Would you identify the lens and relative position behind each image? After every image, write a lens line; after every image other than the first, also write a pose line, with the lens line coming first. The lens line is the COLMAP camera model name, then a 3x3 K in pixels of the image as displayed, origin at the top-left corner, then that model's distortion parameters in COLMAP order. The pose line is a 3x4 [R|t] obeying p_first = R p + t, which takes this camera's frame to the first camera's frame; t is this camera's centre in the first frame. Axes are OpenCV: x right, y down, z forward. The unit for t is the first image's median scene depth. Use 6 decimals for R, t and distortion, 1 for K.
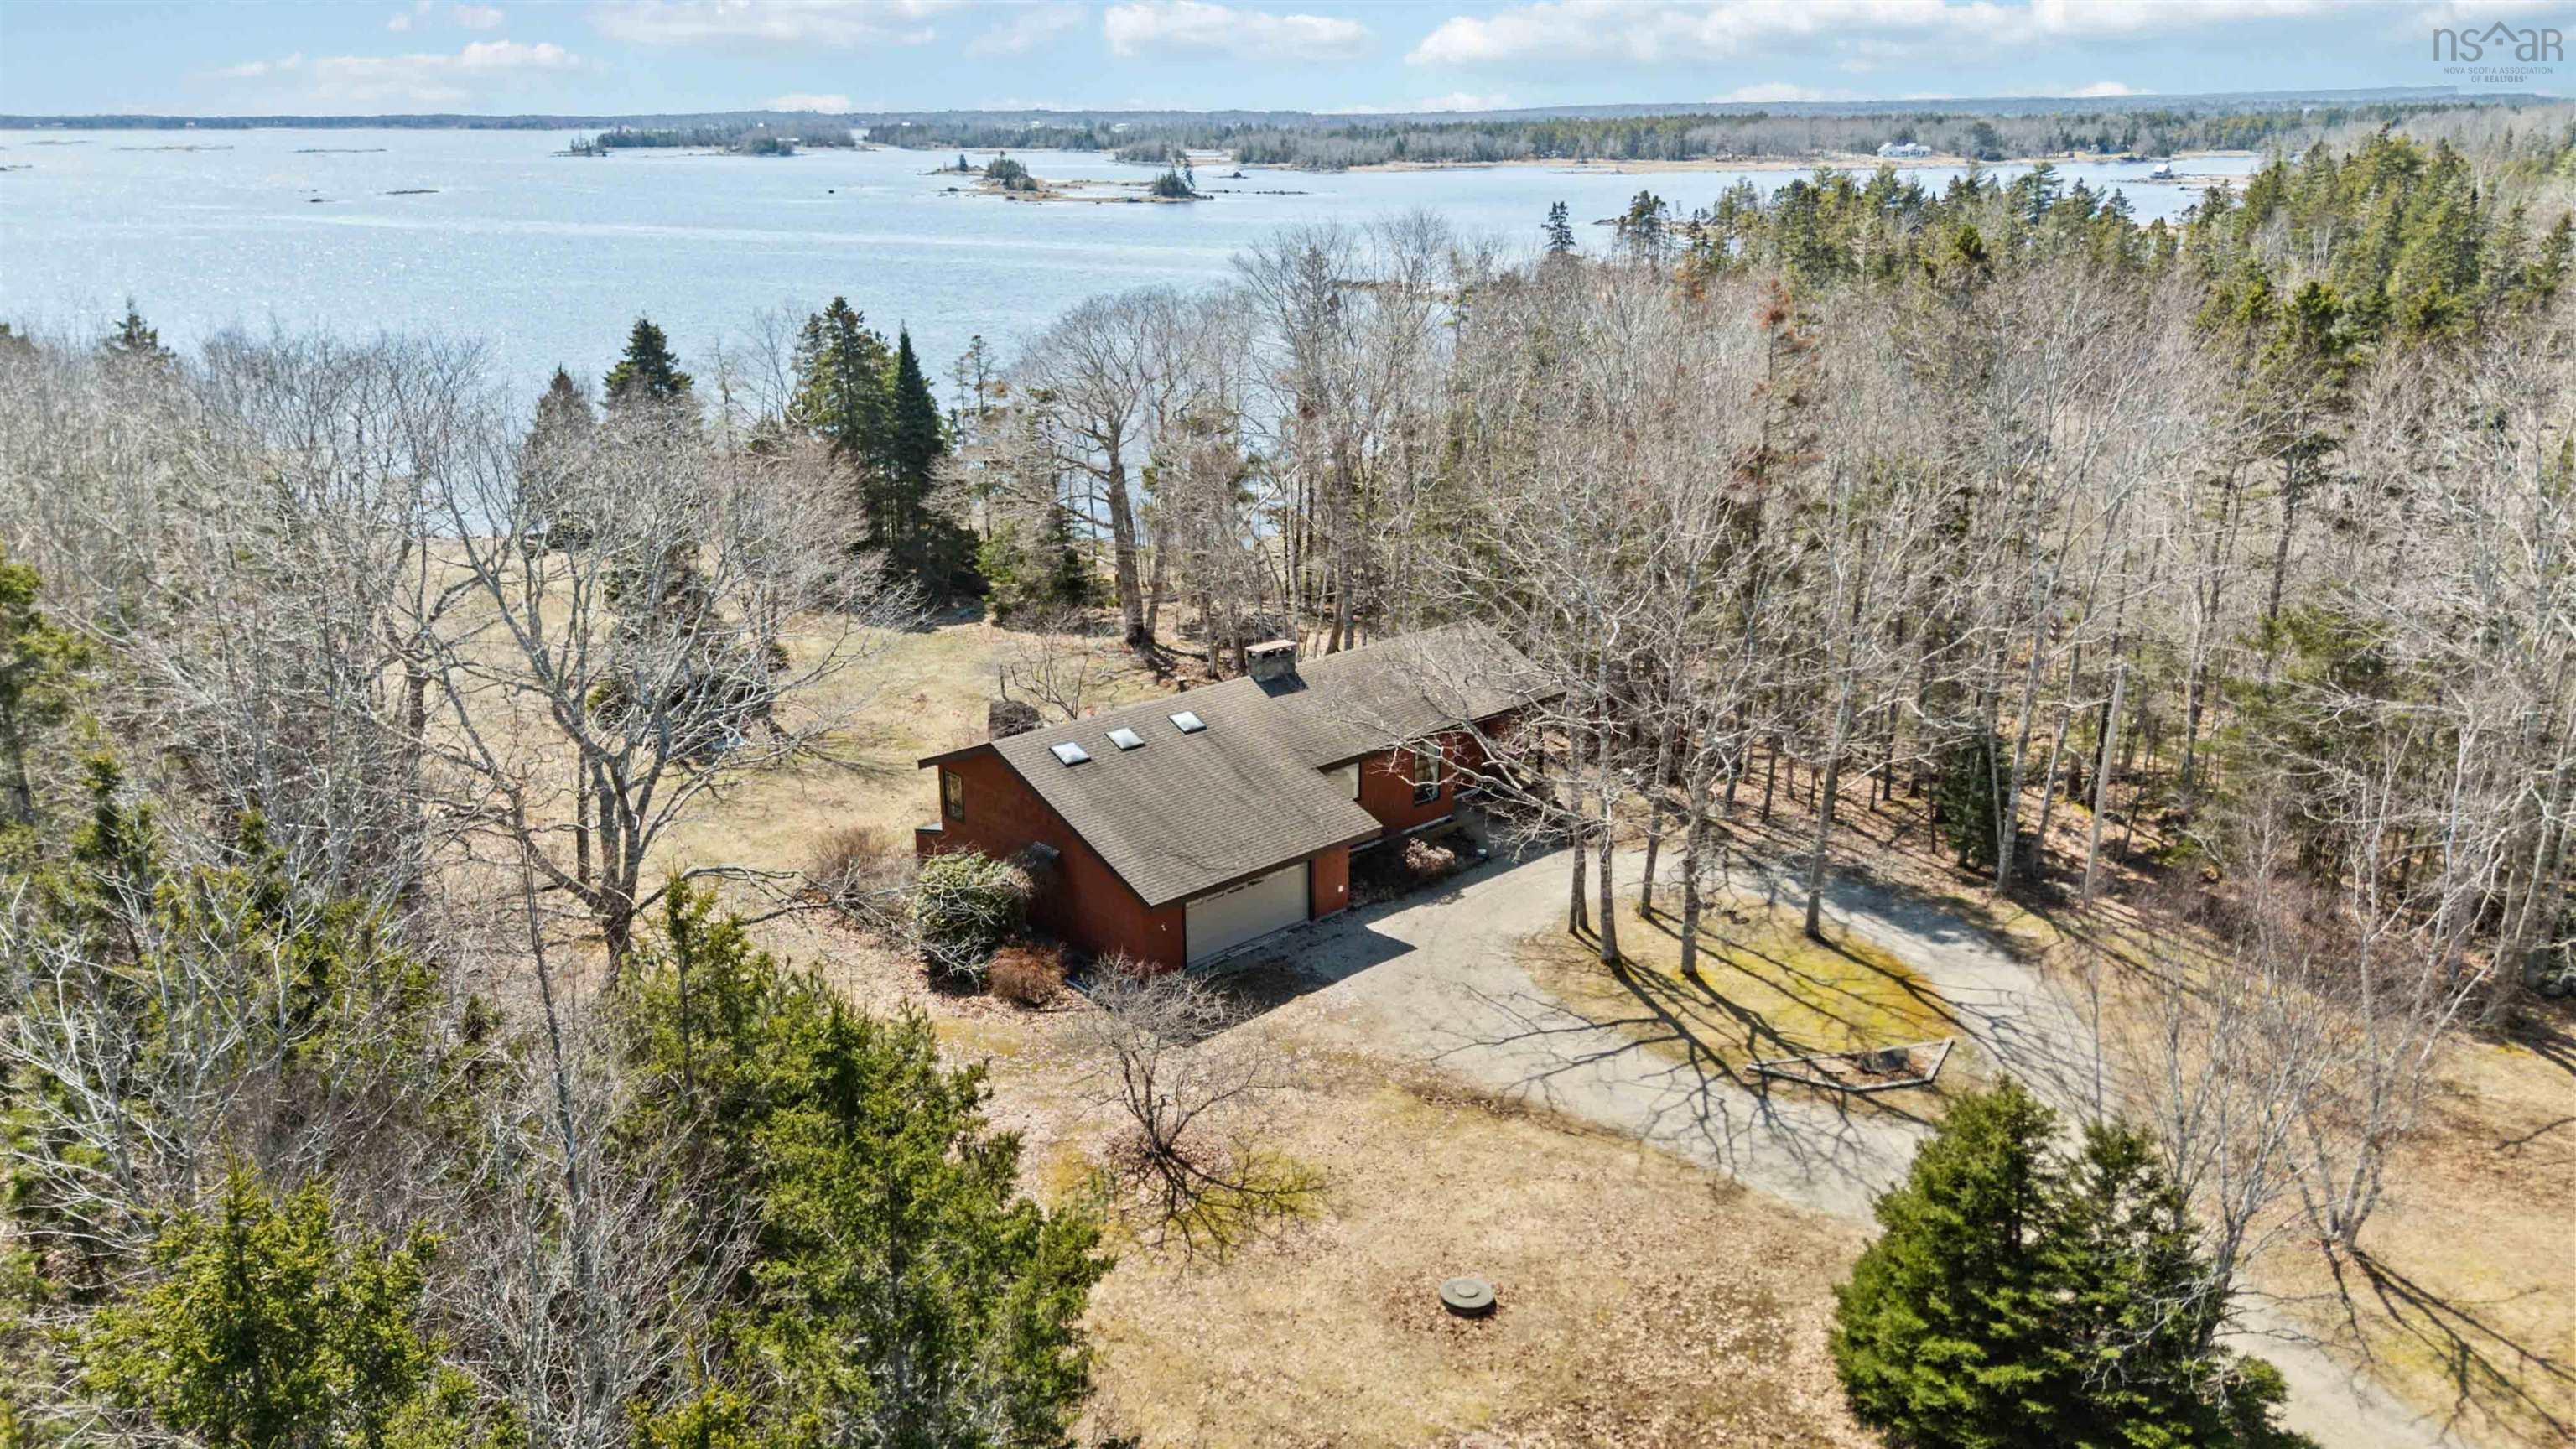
lens RADIAL K [[1858.6, 0, 1302.2], [0, 1858.6, 727.2], [0, 0, 1]] dist [0.101041, -0.114036]
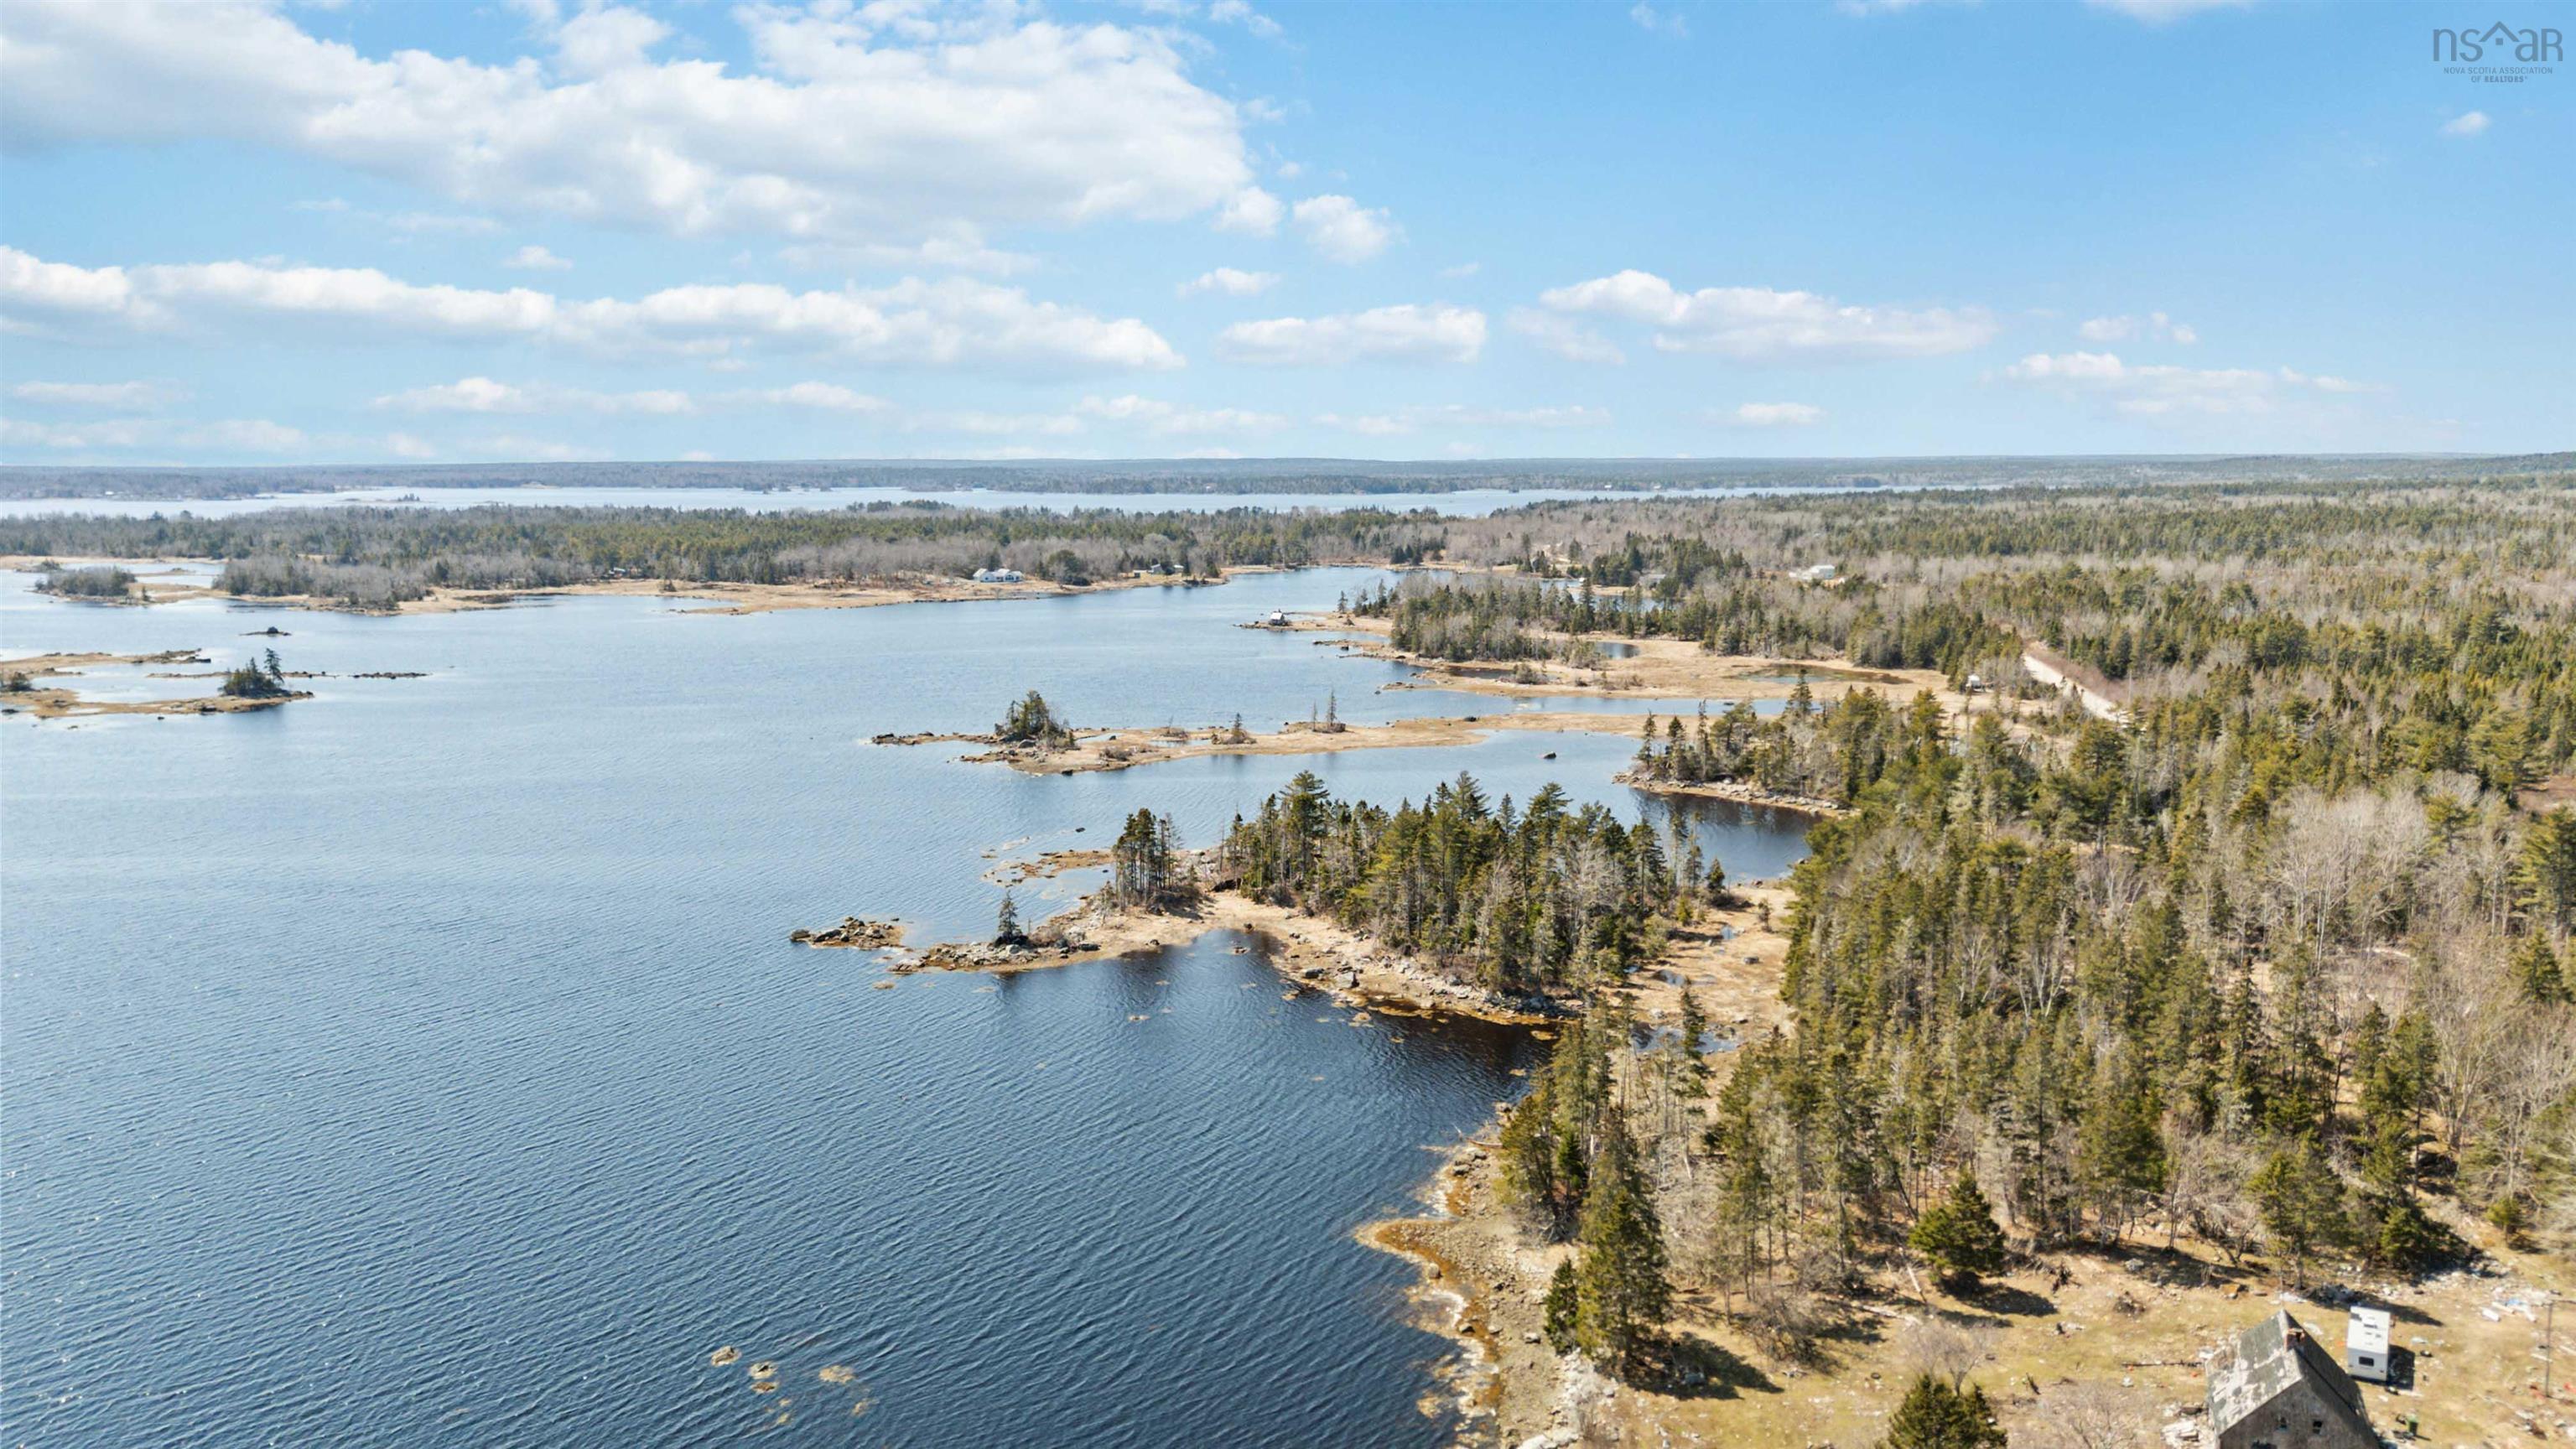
lens RADIAL K [[1858.6, 0, 1302.2], [0, 1858.6, 727.2], [0, 0, 1]] dist [0.101041, -0.114036]
pose [[0.856268, -0.071350, 0.511581, -1.155028], [0.159078, 0.978701, -0.129761, -1.008223], [-0.491426, 0.192491, 0.849381, 0.863465]]
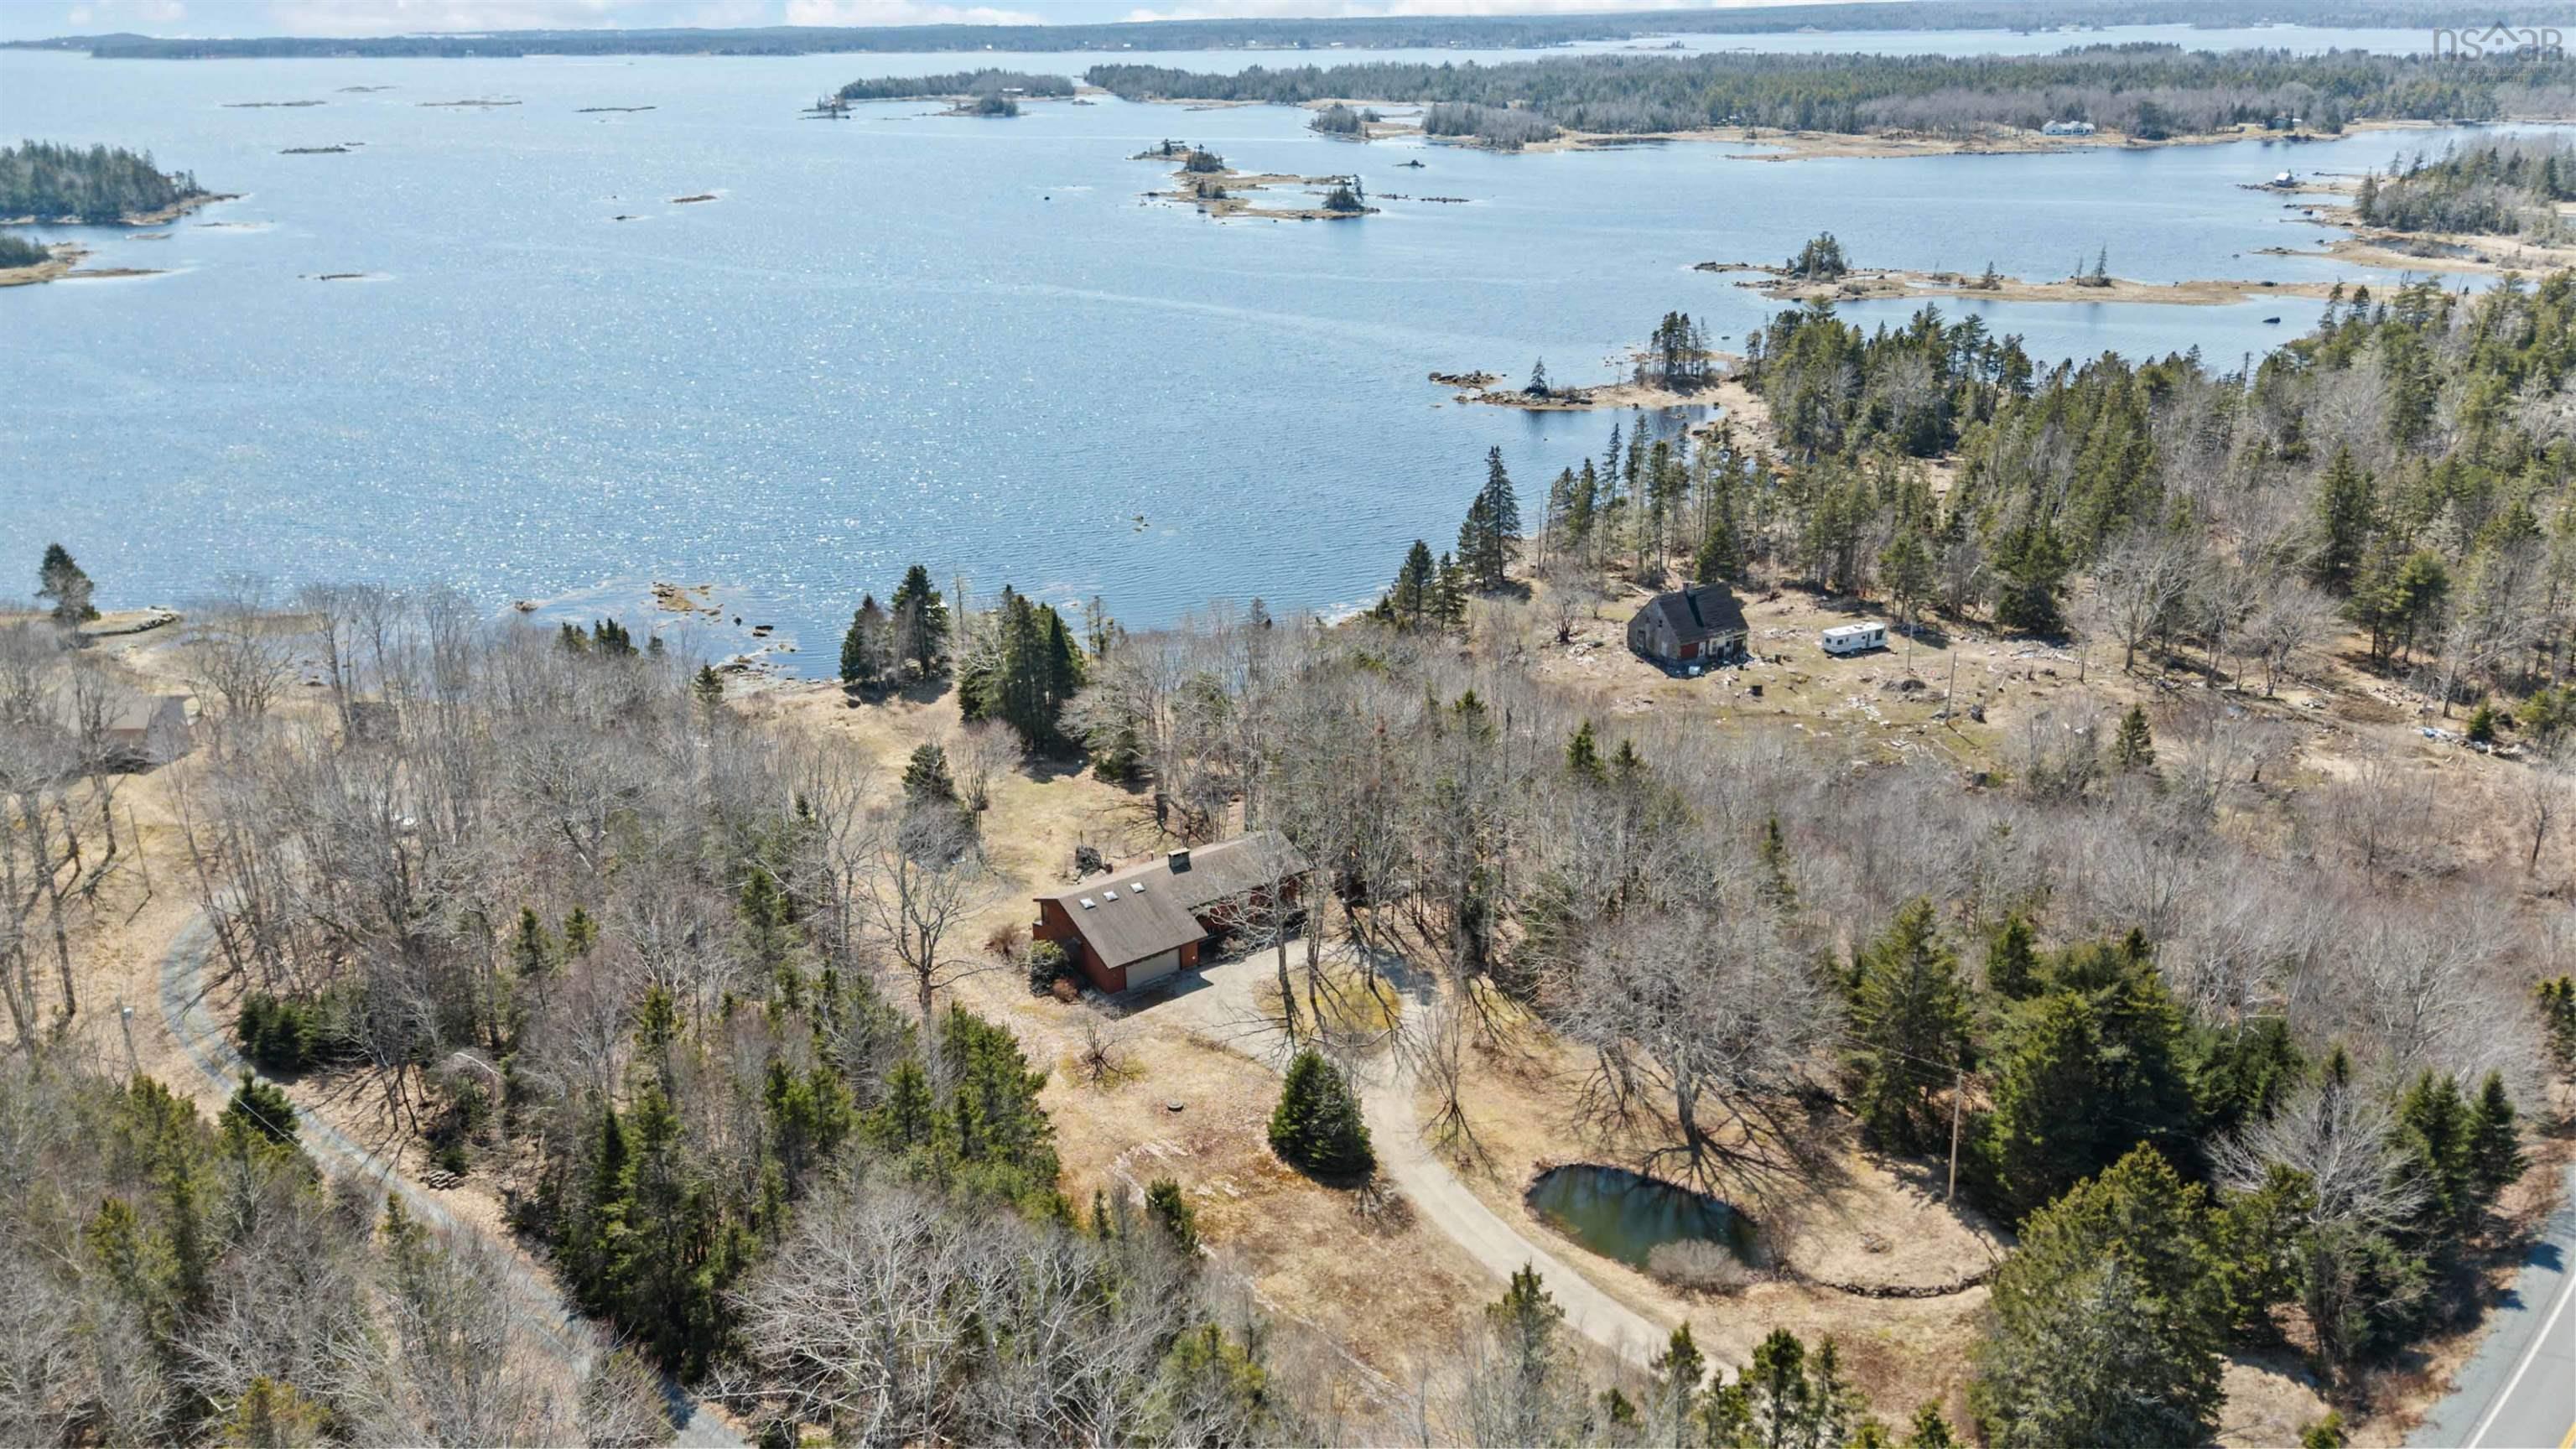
lens RADIAL K [[1858.6, 0, 1302.2], [0, 1858.6, 727.2], [0, 0, 1]] dist [0.101041, -0.114036]
pose [[0.993588, 0.031270, -0.108654, 0.423929], [-0.025740, 0.998319, 0.051928, -0.353892], [0.110095, -0.048799, 0.992722, -1.451386]]
